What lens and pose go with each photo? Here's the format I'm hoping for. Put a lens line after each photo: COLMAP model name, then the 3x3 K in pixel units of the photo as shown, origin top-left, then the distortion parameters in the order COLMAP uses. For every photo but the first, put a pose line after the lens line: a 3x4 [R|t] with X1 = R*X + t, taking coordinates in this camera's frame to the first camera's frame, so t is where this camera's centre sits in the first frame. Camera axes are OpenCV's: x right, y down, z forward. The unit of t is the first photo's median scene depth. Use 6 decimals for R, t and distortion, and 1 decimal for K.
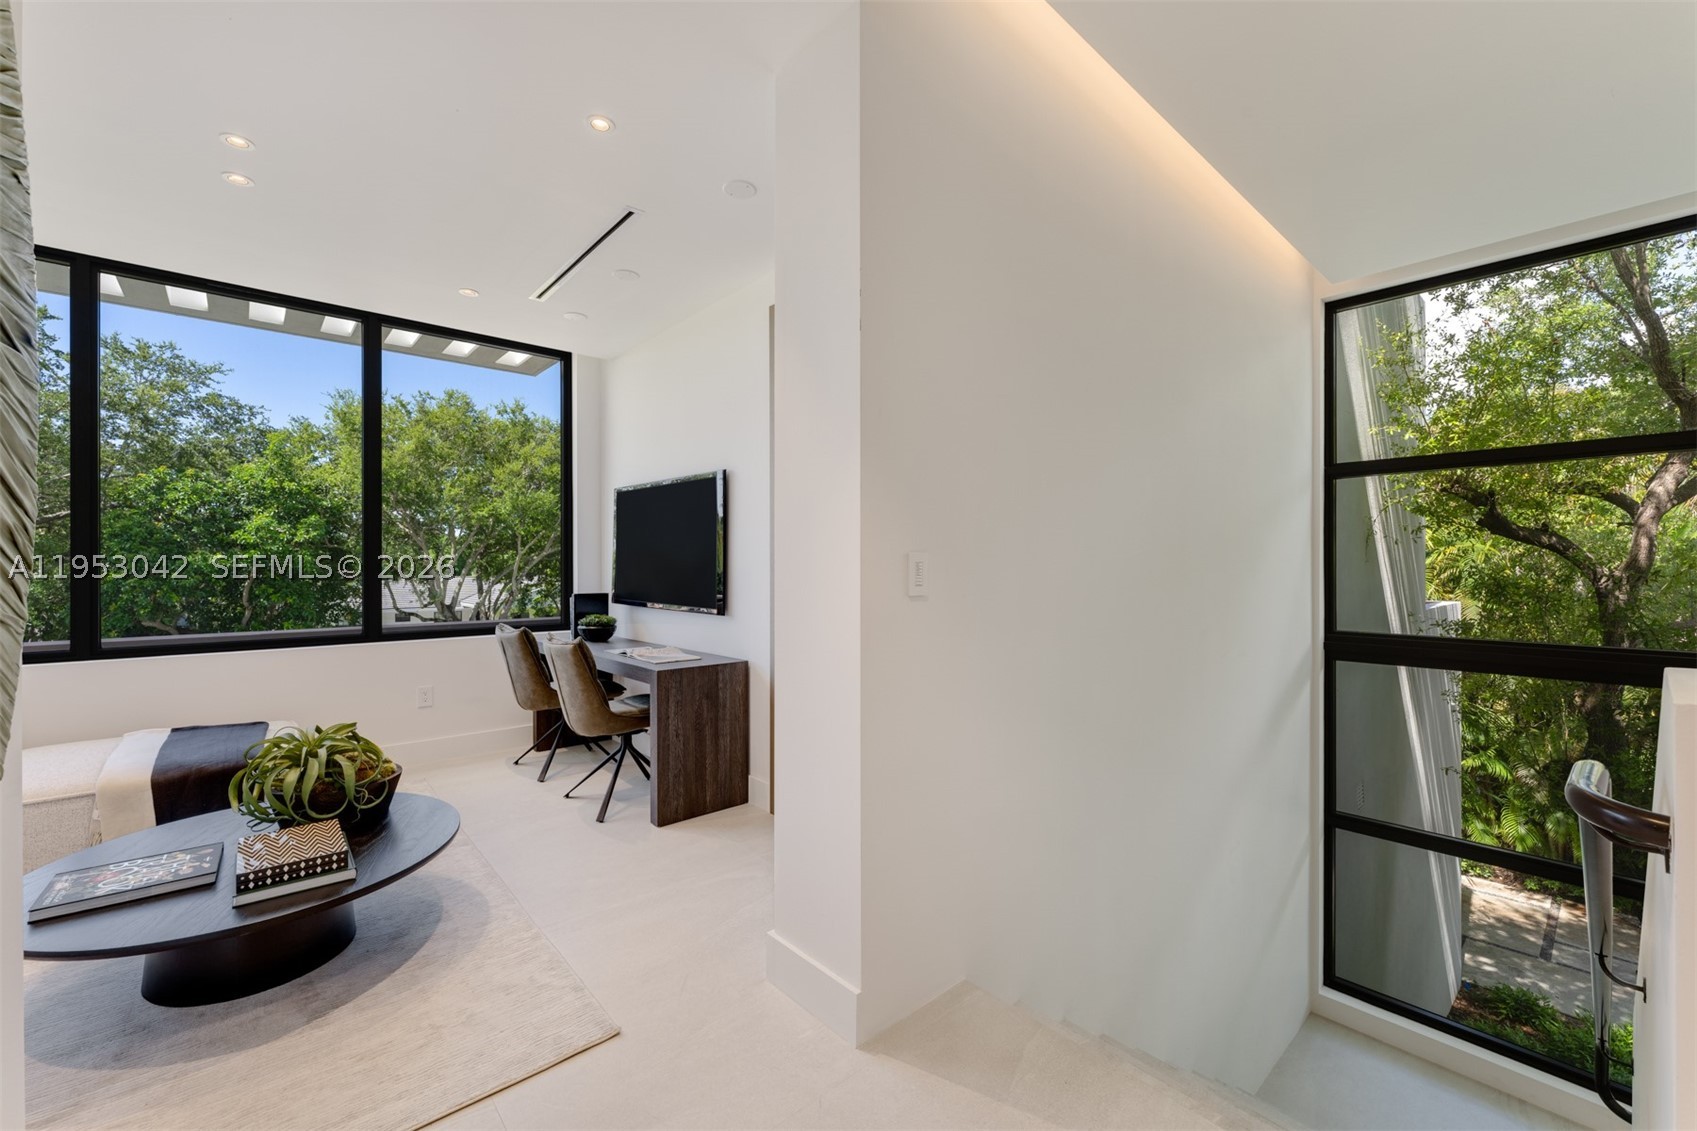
lens RADIAL K [[690.3, 0, 846.8], [0, 690.3, 556.1], [0, 0, 1]] dist [-0.000684, -0.000135]
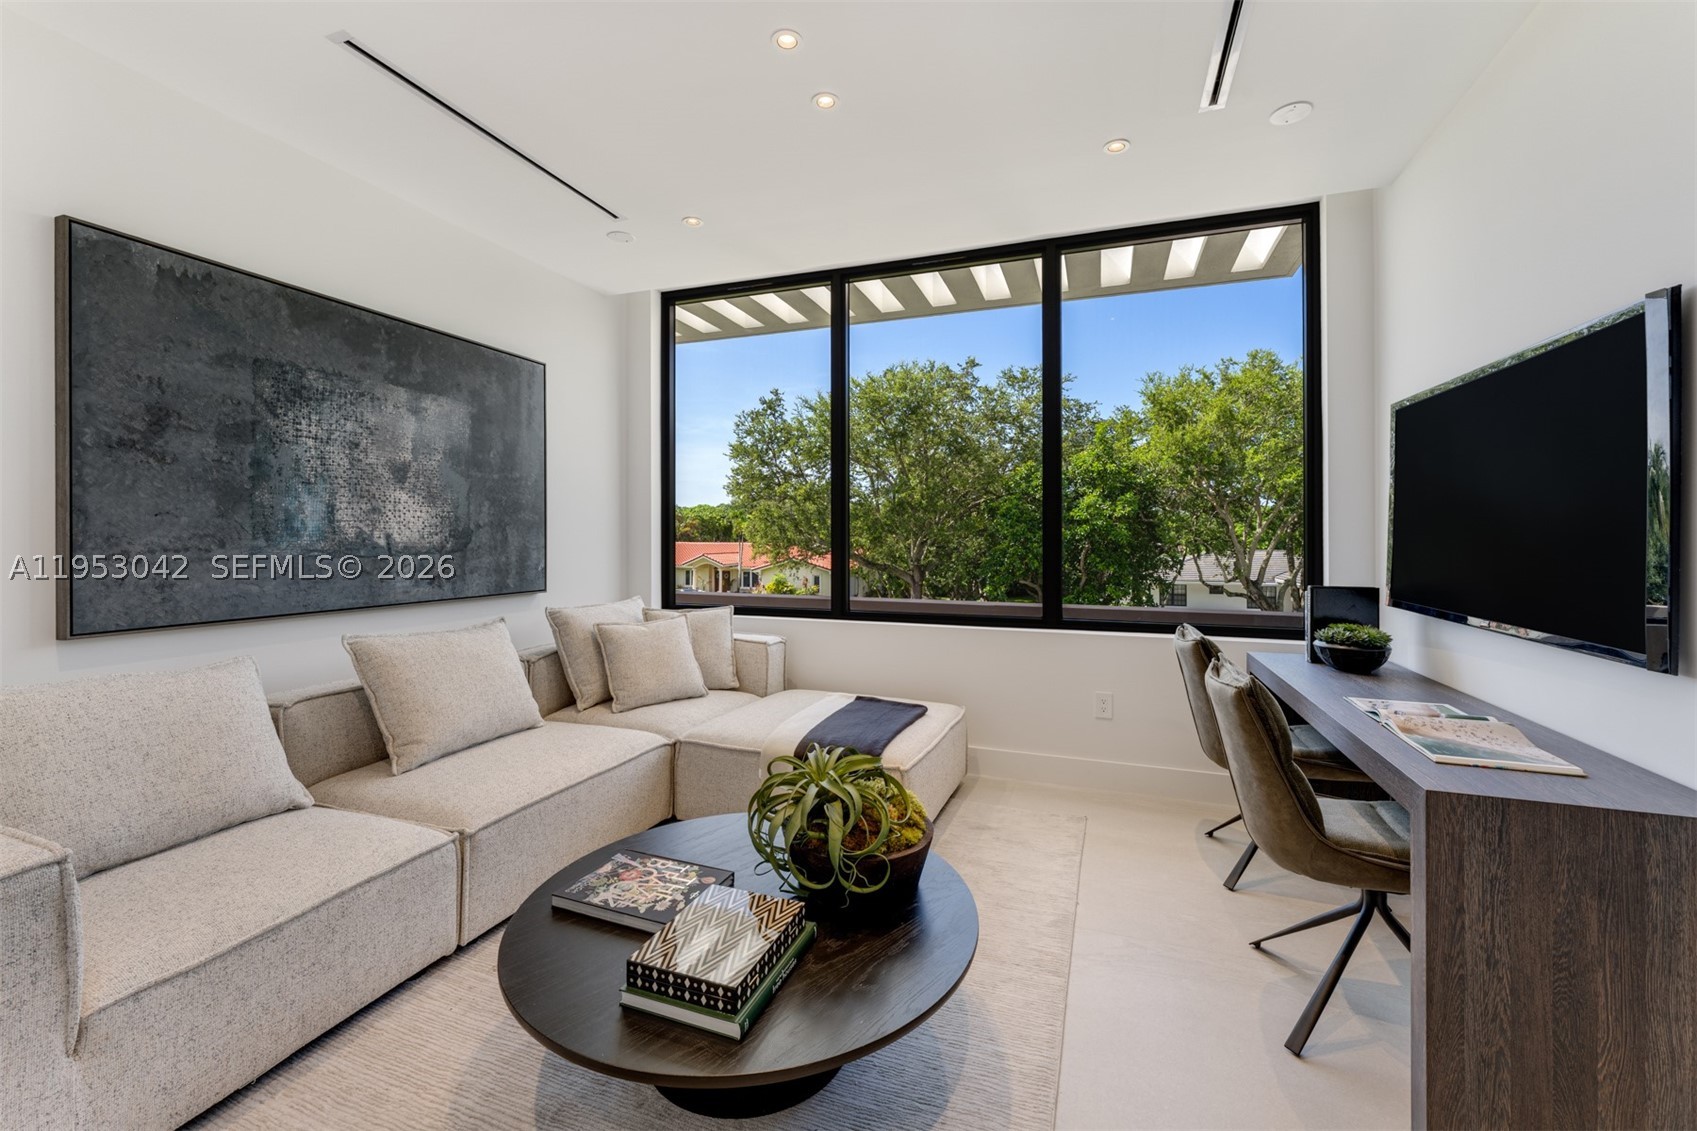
lens RADIAL K [[683.0, 0, 867.1], [0, 683.0, 534.4], [0, 0, 1]] dist [-0.000522, -0.000234]
pose [[0.478064, -0.001759, -0.878323, -0.017416], [0.008727, 0.999958, 0.002747, 0.001354], [0.878282, -0.008978, 0.478059, 0.123342]]
